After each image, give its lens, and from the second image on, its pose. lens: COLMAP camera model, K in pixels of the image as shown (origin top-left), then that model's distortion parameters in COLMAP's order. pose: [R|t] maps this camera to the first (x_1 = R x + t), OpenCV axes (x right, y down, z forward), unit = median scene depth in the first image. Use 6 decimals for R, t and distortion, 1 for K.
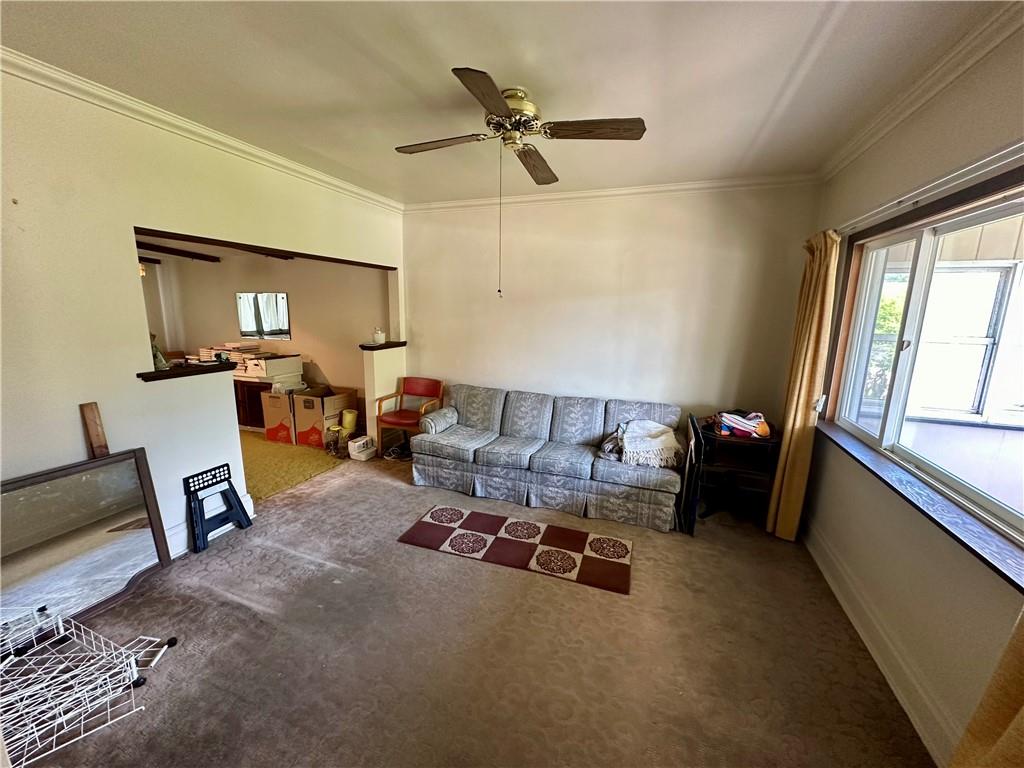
lens RADIAL K [[409.8, 0, 508.6], [0, 409.8, 384.6], [0, 0, 1]] dist [-0.000064, -0.000001]
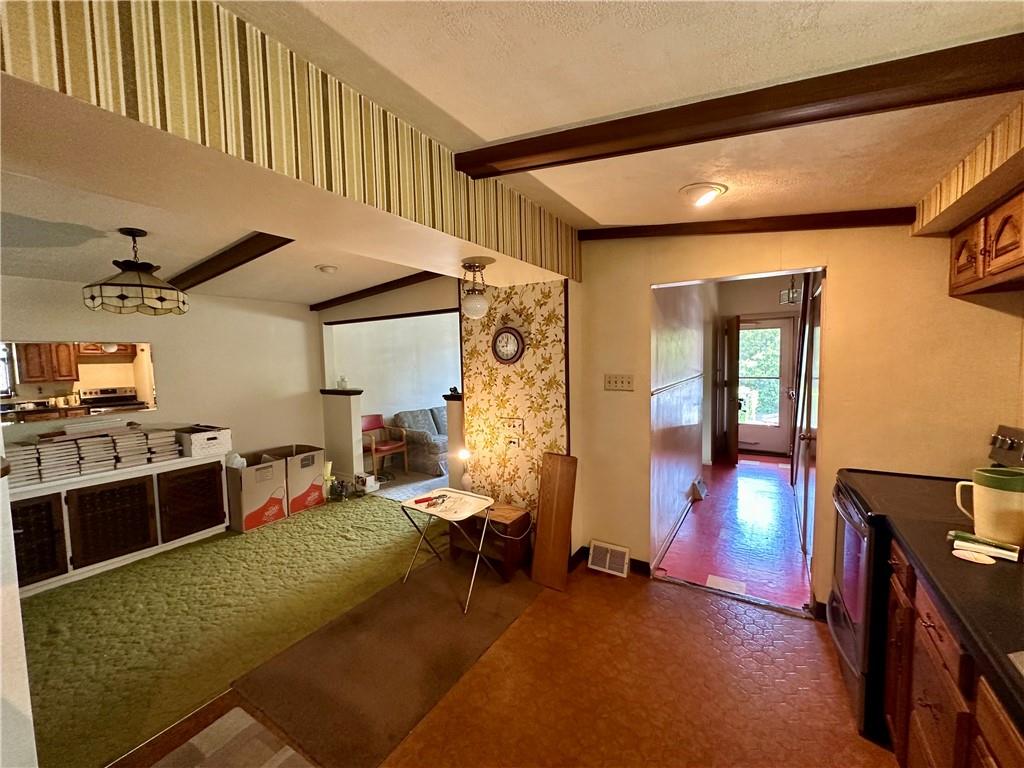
lens RADIAL K [[409.8, 0, 512.9], [0, 409.8, 382.2], [0, 0, 1]] dist [-0.000064, -0.000001]
pose [[0.199749, -0.084012, 0.976239, -1.264447], [0.205411, 0.977769, 0.042114, -0.069616], [-0.958074, 0.192118, 0.212566, 0.321292]]
